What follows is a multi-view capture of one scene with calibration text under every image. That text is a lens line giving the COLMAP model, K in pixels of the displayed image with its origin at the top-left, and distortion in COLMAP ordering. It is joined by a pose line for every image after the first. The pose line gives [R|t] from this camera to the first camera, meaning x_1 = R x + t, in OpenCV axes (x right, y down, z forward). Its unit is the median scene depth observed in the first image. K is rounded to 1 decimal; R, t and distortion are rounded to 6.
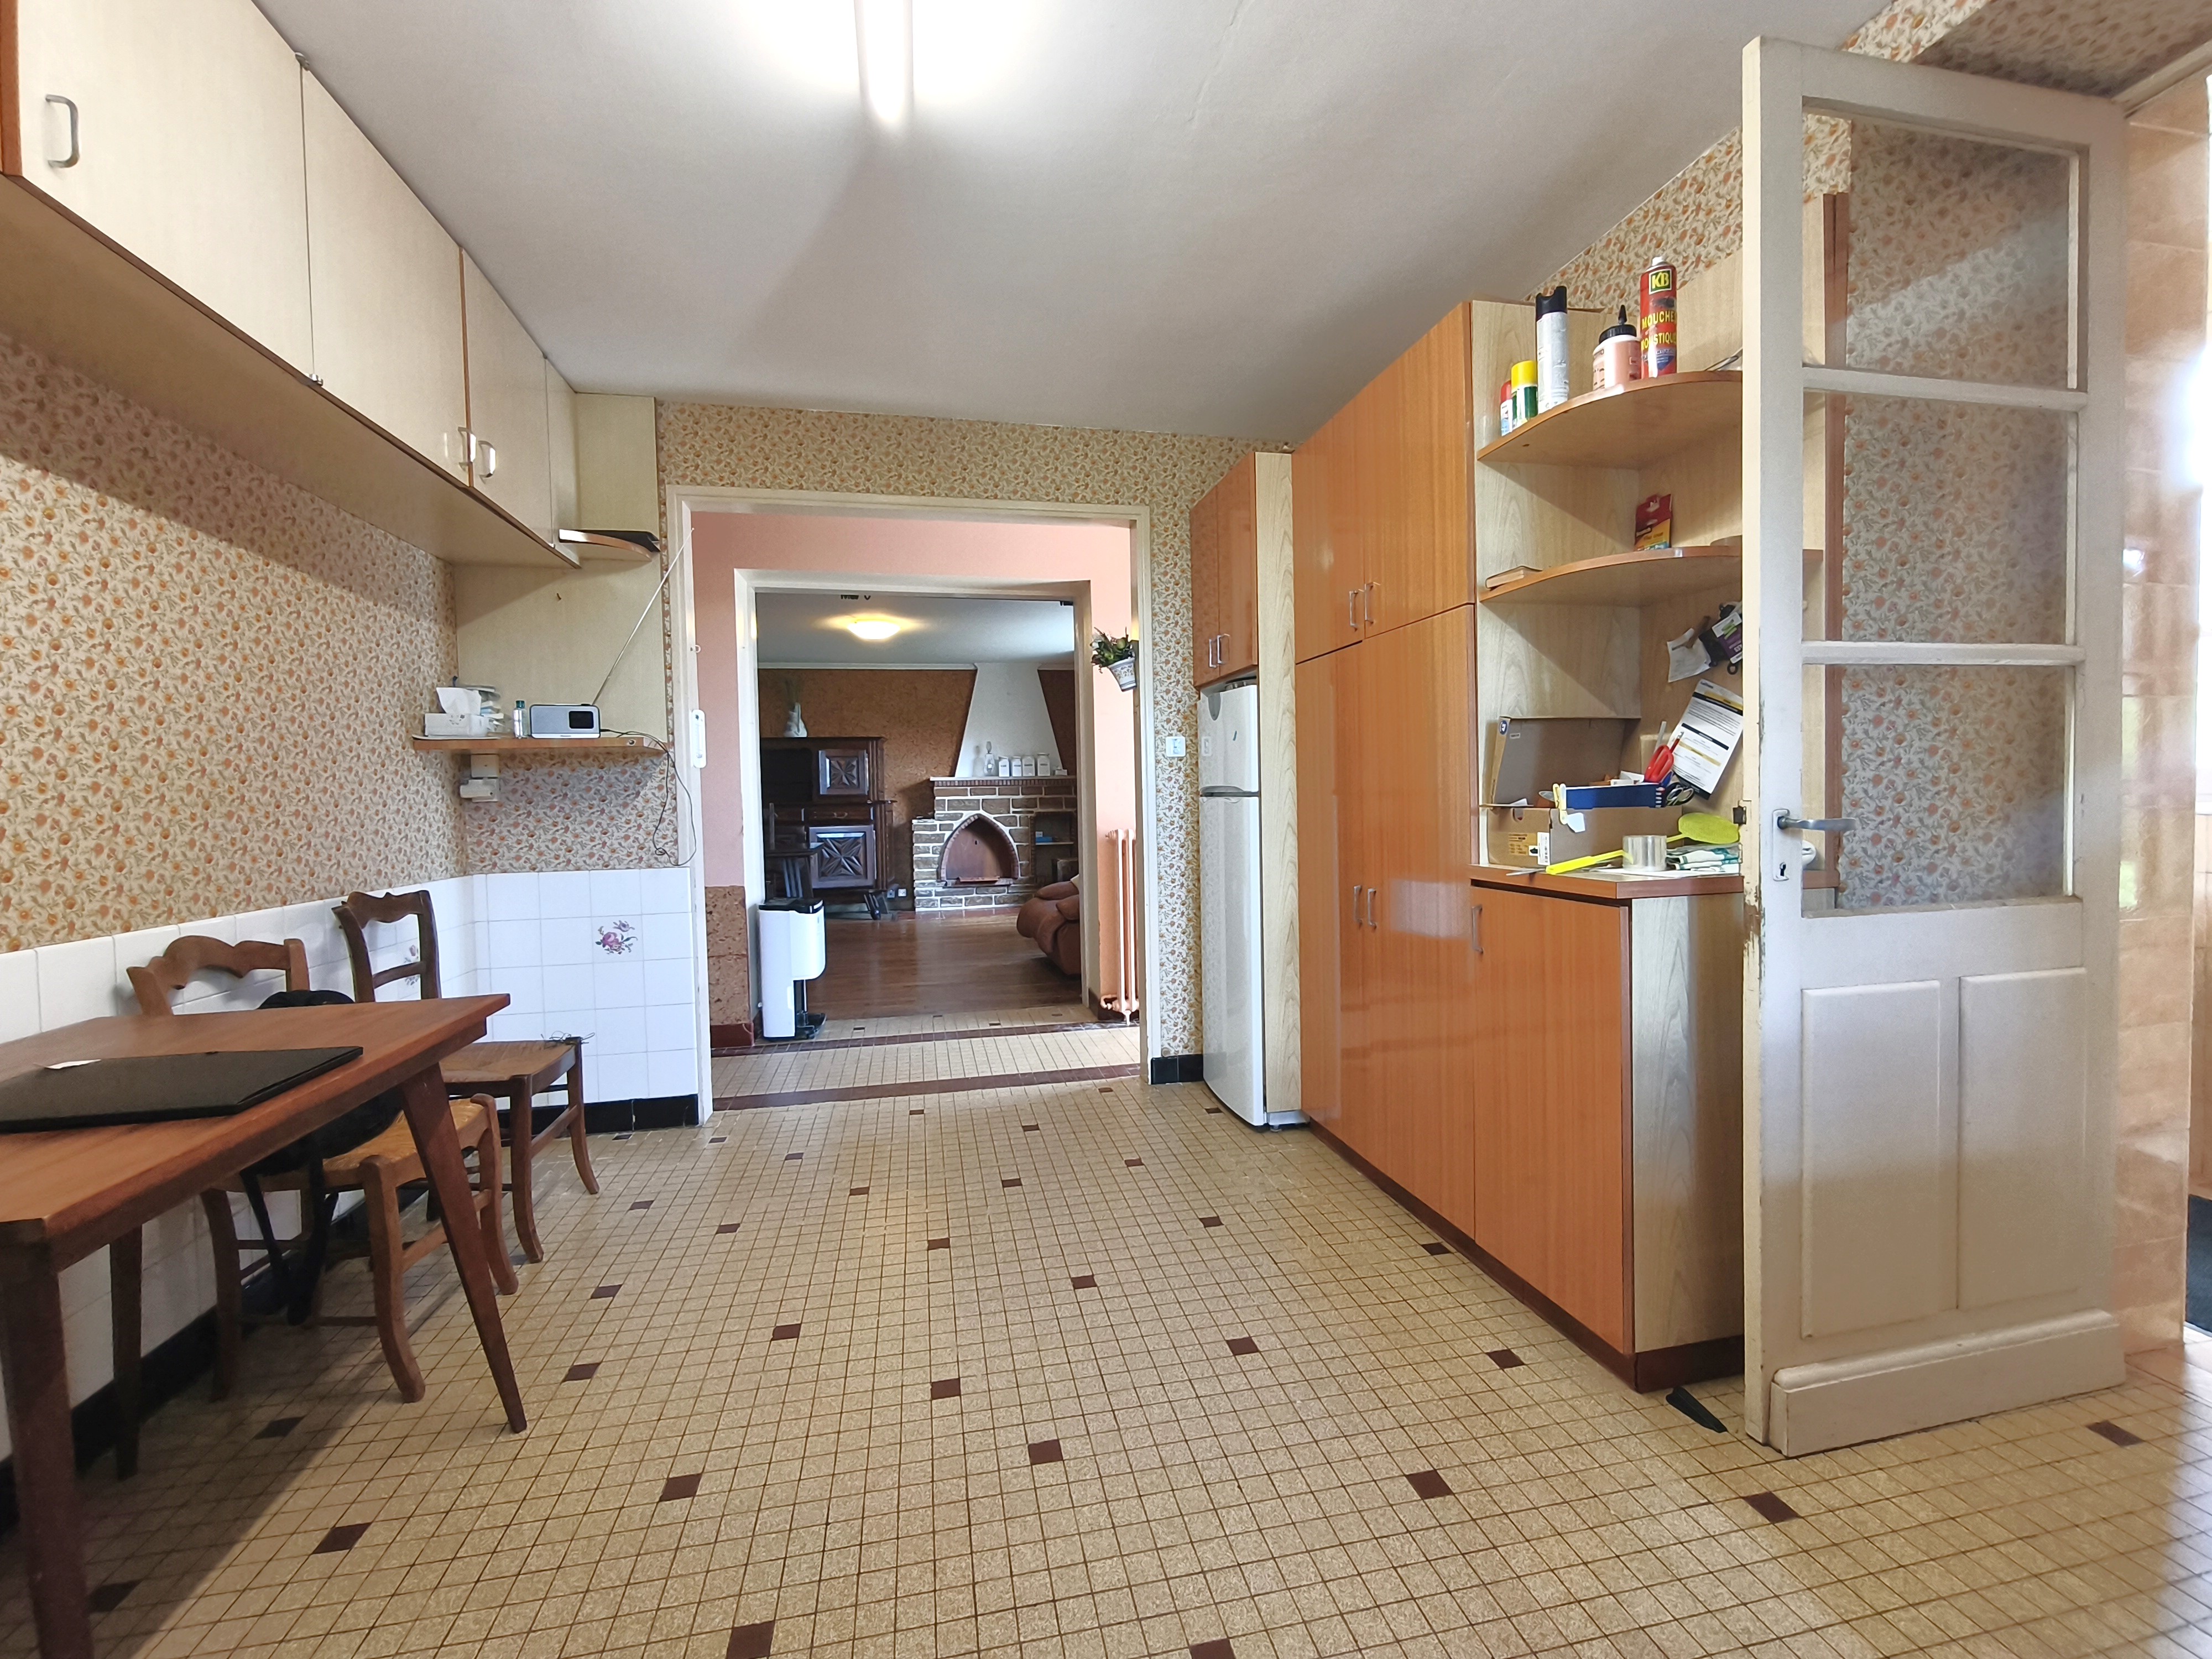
lens RADIAL K [[938.6, 0, 1113.0], [0, 938.6, 833.0], [0, 0, 1]] dist [-0.001533, -0.000137]
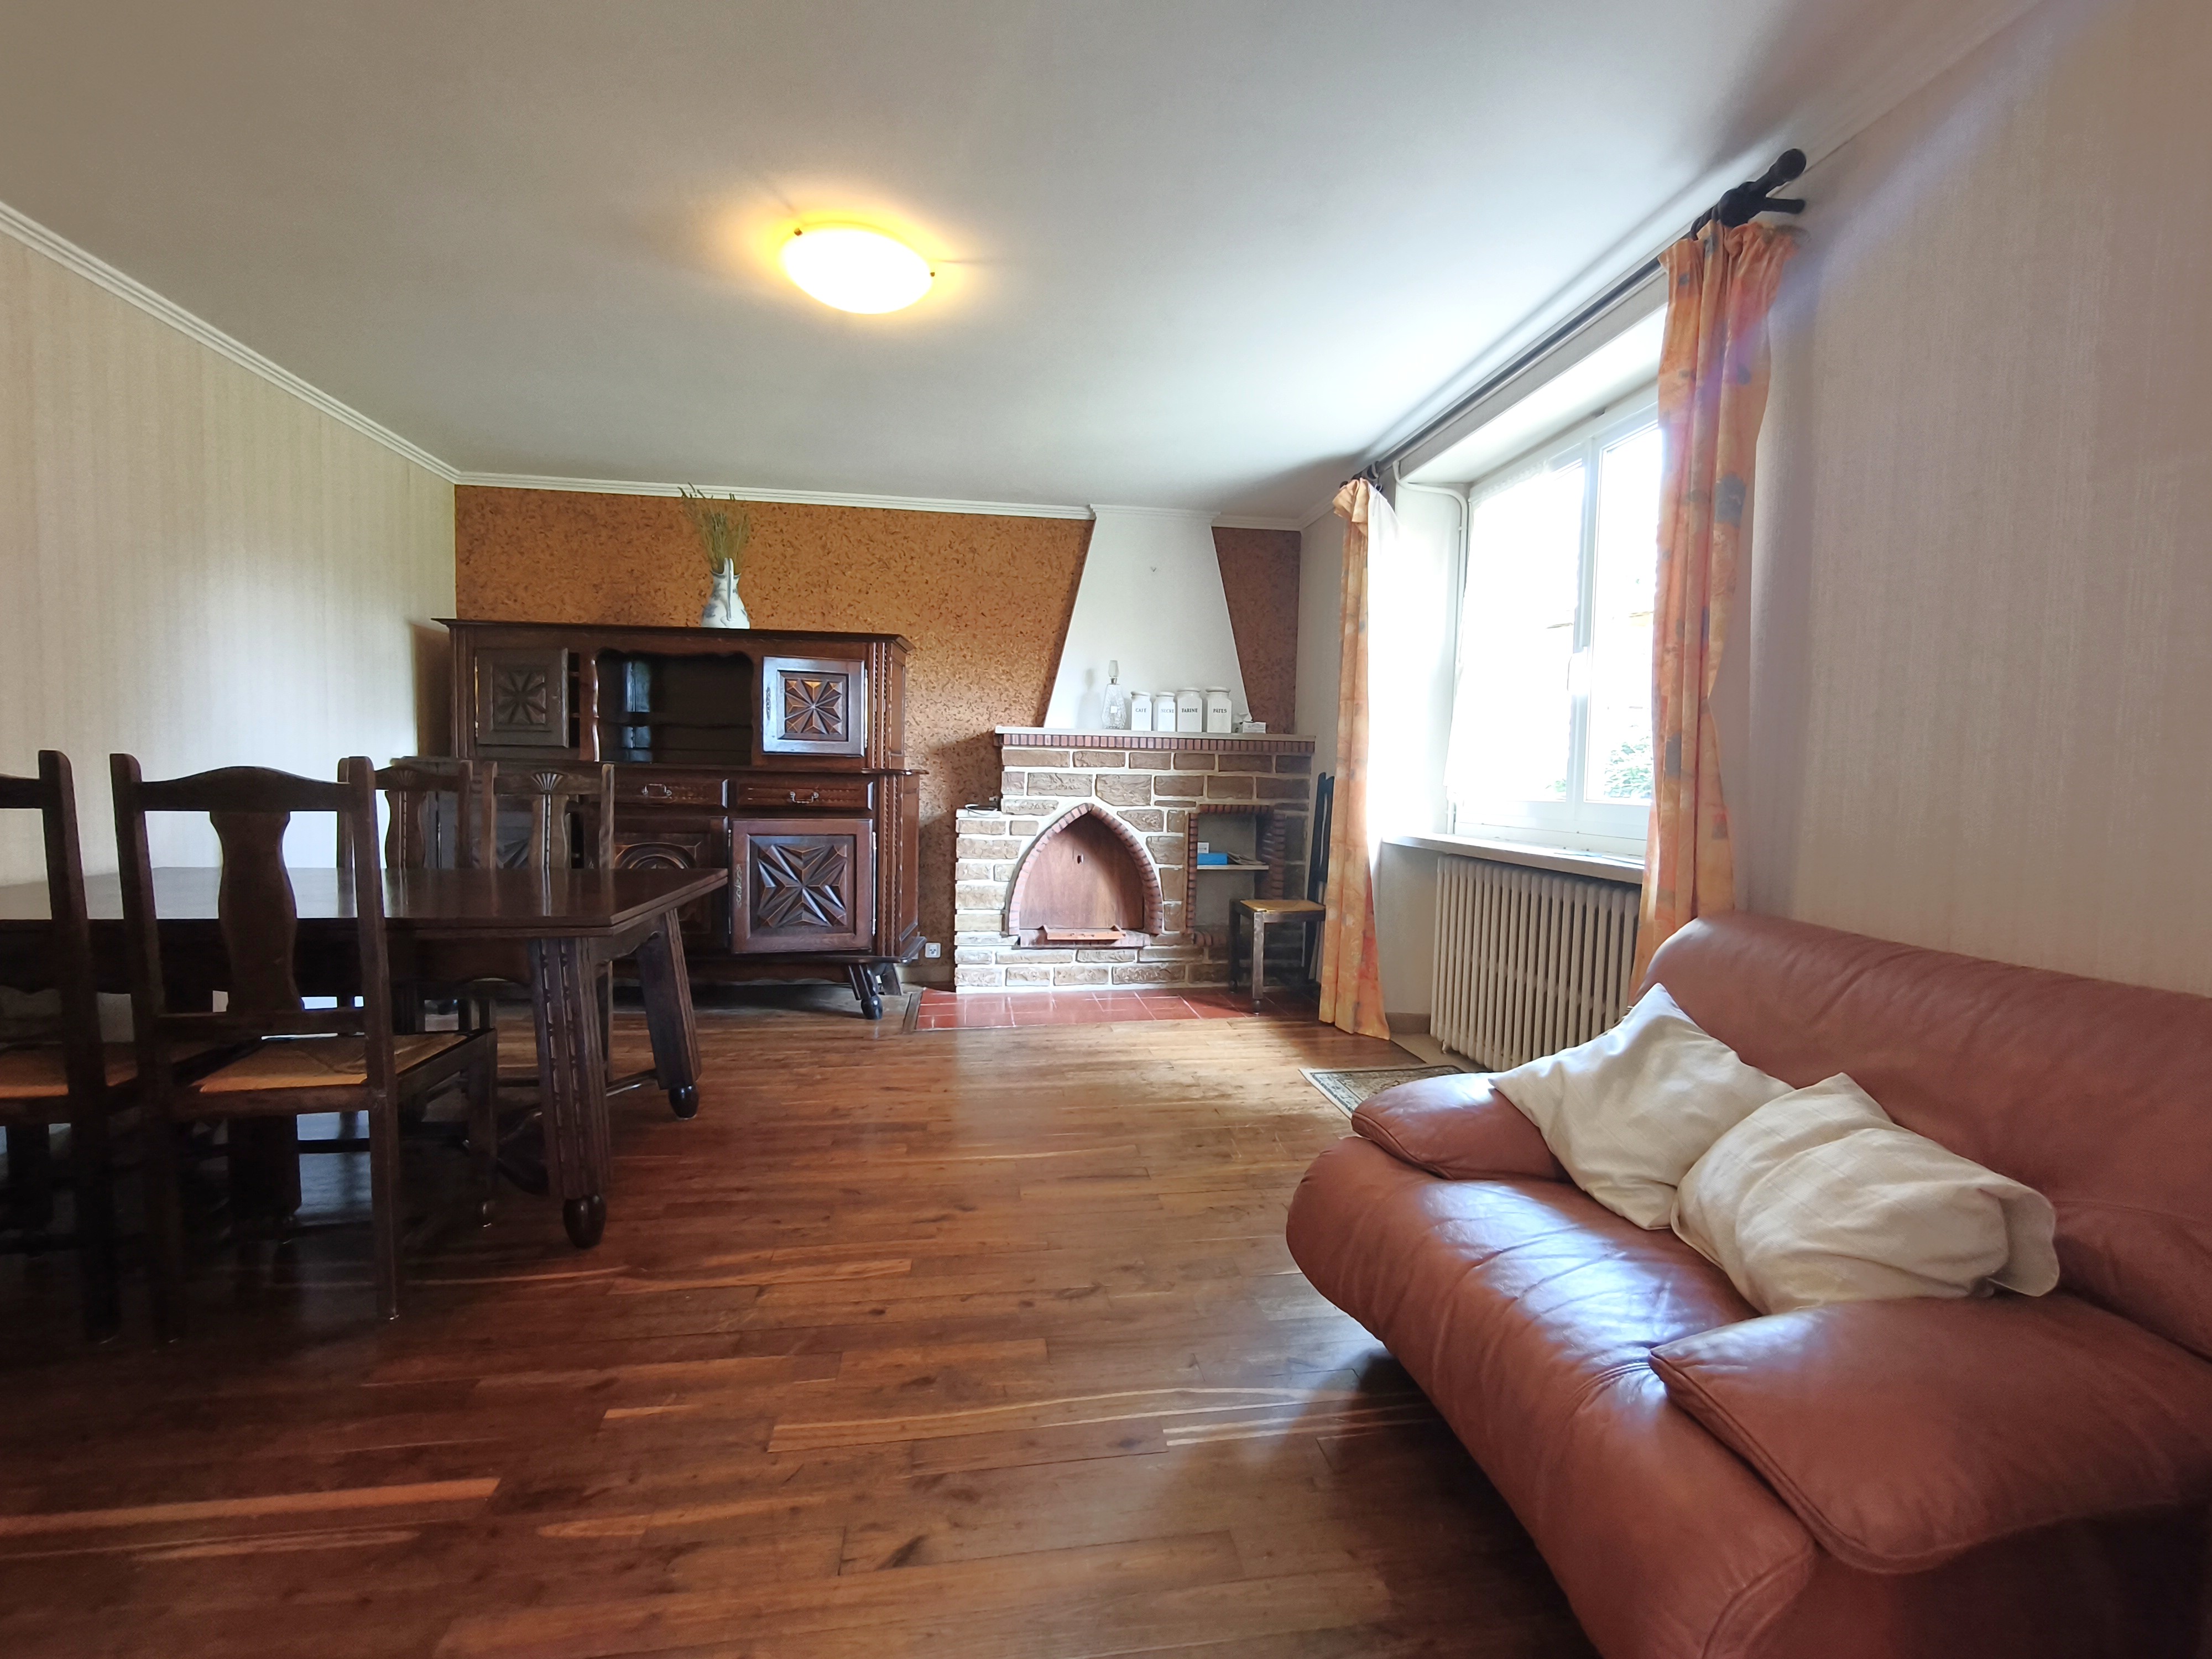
lens RADIAL K [[938.6, 0, 1104.1], [0, 938.6, 832.7], [0, 0, 1]] dist [-0.001533, -0.000137]
pose [[0.996894, 0.045317, -0.064414, -0.102944], [-0.043601, 0.998662, 0.027797, -0.019391], [0.065587, -0.024902, 0.997536, 0.506364]]
